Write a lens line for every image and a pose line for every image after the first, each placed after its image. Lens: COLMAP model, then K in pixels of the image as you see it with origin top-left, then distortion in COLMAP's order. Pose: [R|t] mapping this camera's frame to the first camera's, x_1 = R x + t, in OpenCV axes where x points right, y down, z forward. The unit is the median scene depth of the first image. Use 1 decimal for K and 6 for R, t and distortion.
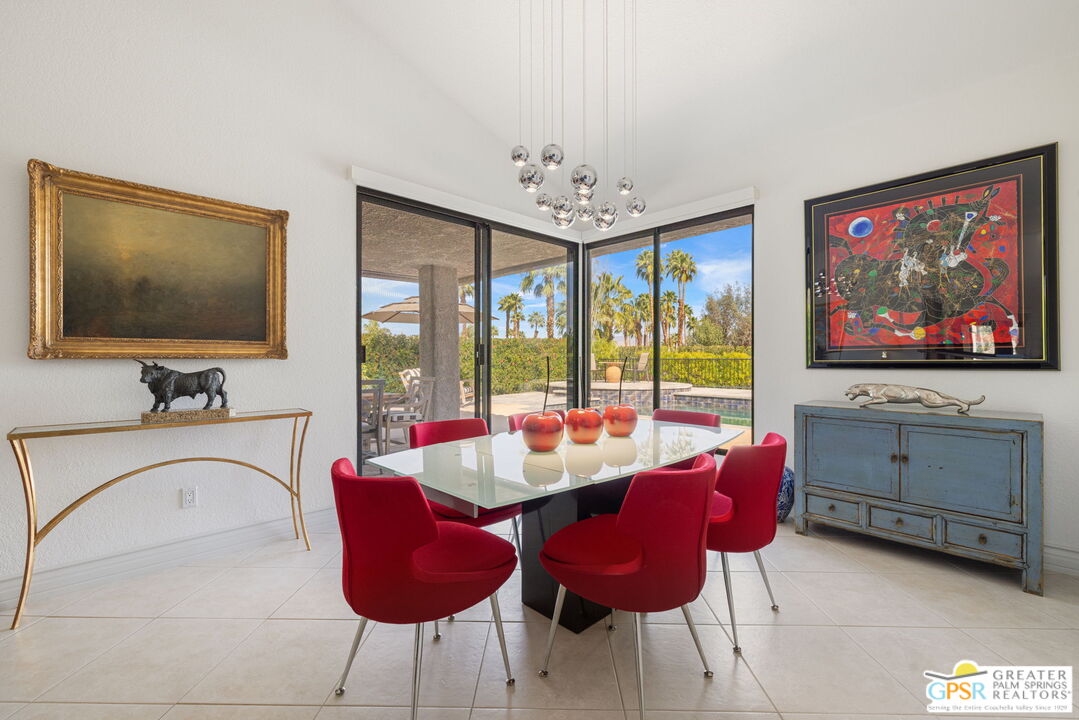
lens RADIAL K [[453.4, 0, 544.7], [0, 453.4, 355.7], [0, 0, 1]] dist [0.004243, -0.000089]
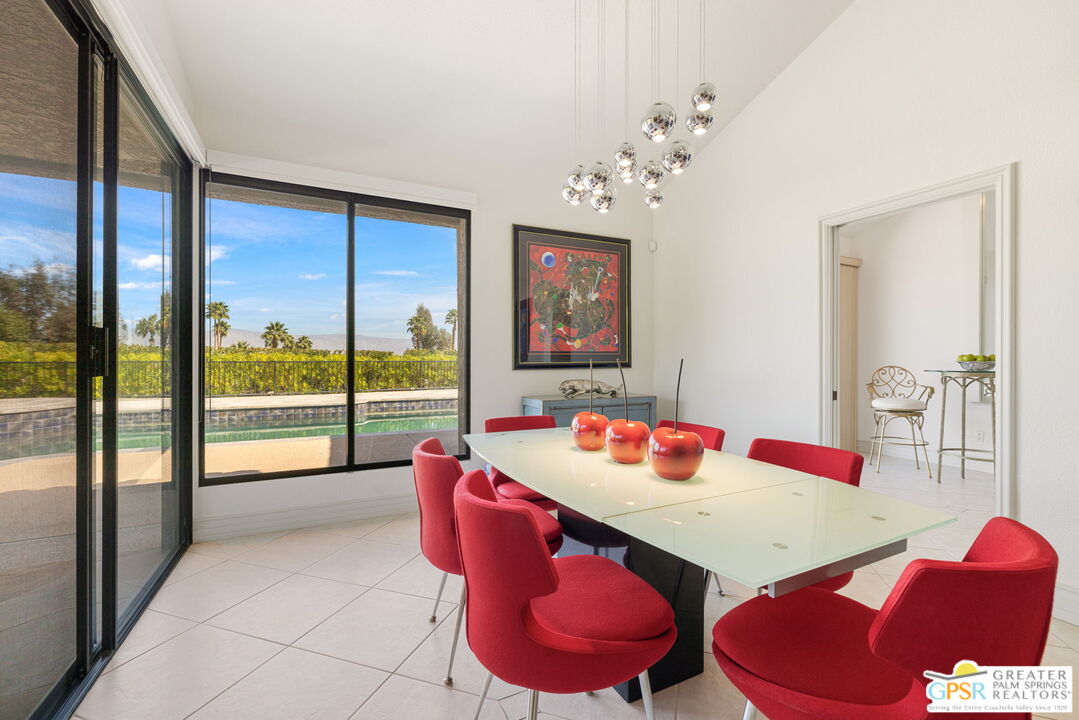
lens RADIAL K [[453.4, 0, 544.7], [0, 453.4, 355.7], [0, 0, 1]] dist [0.004243, -0.000089]
pose [[0.326324, 0.011763, 0.945185, -0.553881], [-0.006484, 0.999927, -0.010206, 0.004402], [-0.945236, -0.002798, 0.326377, 0.622804]]
